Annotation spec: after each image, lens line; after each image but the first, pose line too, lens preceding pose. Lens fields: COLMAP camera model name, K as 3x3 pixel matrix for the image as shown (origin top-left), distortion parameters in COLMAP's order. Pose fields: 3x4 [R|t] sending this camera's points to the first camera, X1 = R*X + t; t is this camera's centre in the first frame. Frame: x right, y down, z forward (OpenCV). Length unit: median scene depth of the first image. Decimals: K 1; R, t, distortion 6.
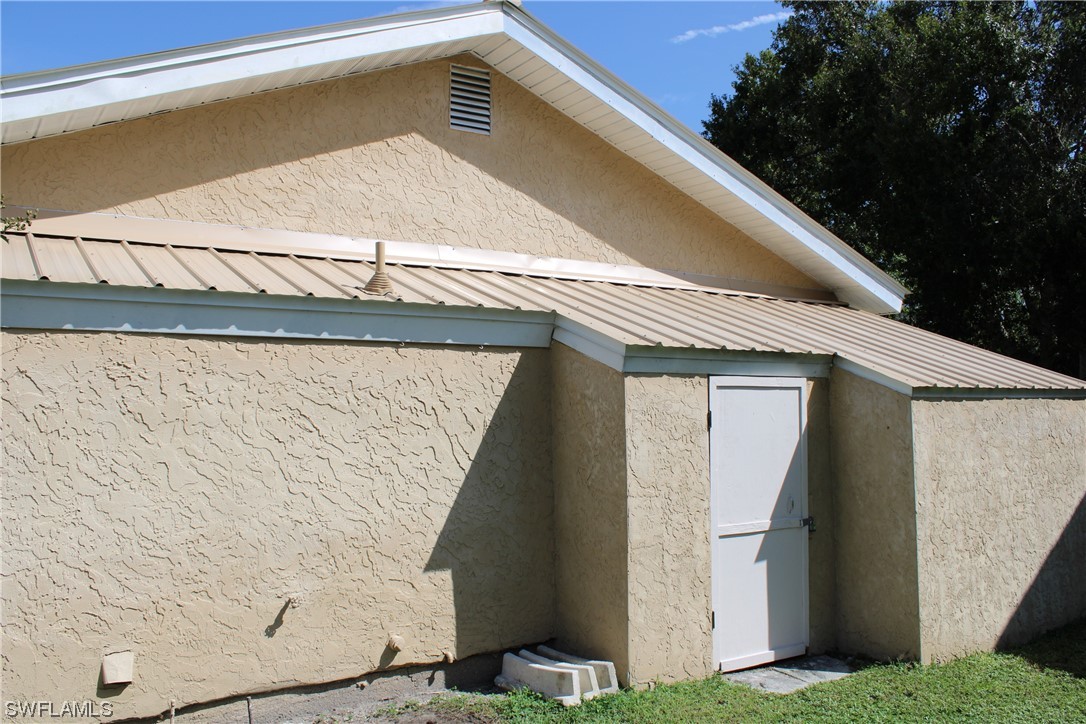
lens RADIAL K [[909.8, 0, 538.2], [0, 909.8, 360.0], [0, 0, 1]] dist [-0.162193, 0.142760]
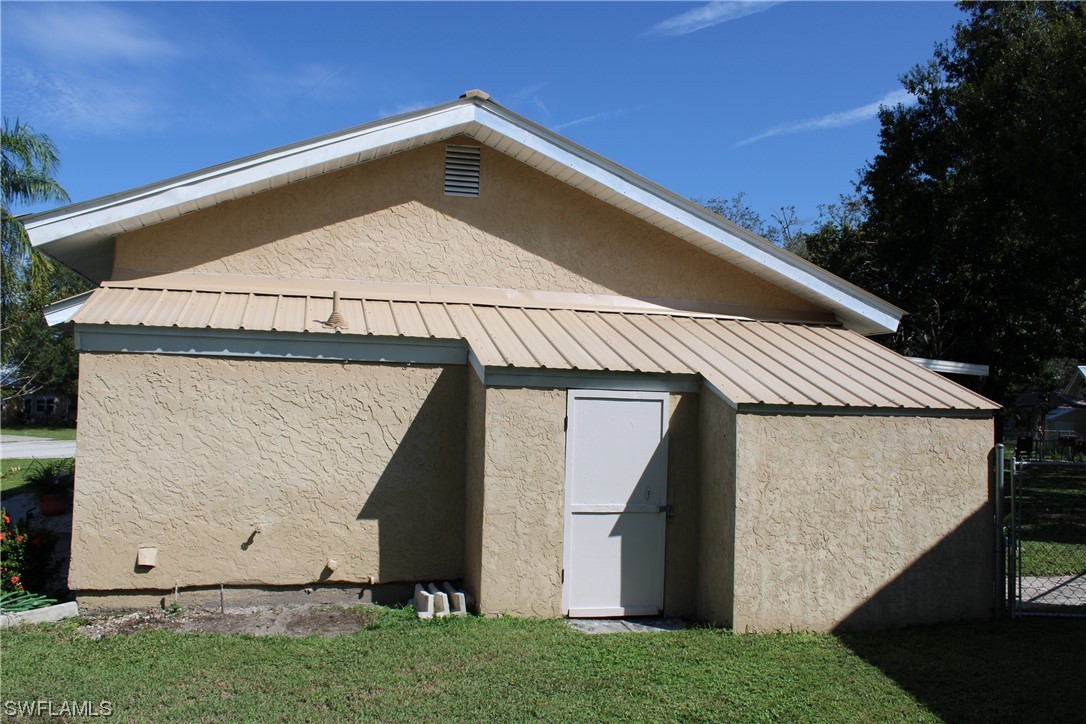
lens RADIAL K [[909.8, 0, 538.2], [0, 909.8, 360.0], [0, 0, 1]] dist [-0.162193, 0.142760]
pose [[0.944781, 0.017319, -0.327245, 0.580429], [-0.015776, 0.999848, 0.007370, -0.033682], [0.327323, -0.001801, 0.944911, -0.255591]]
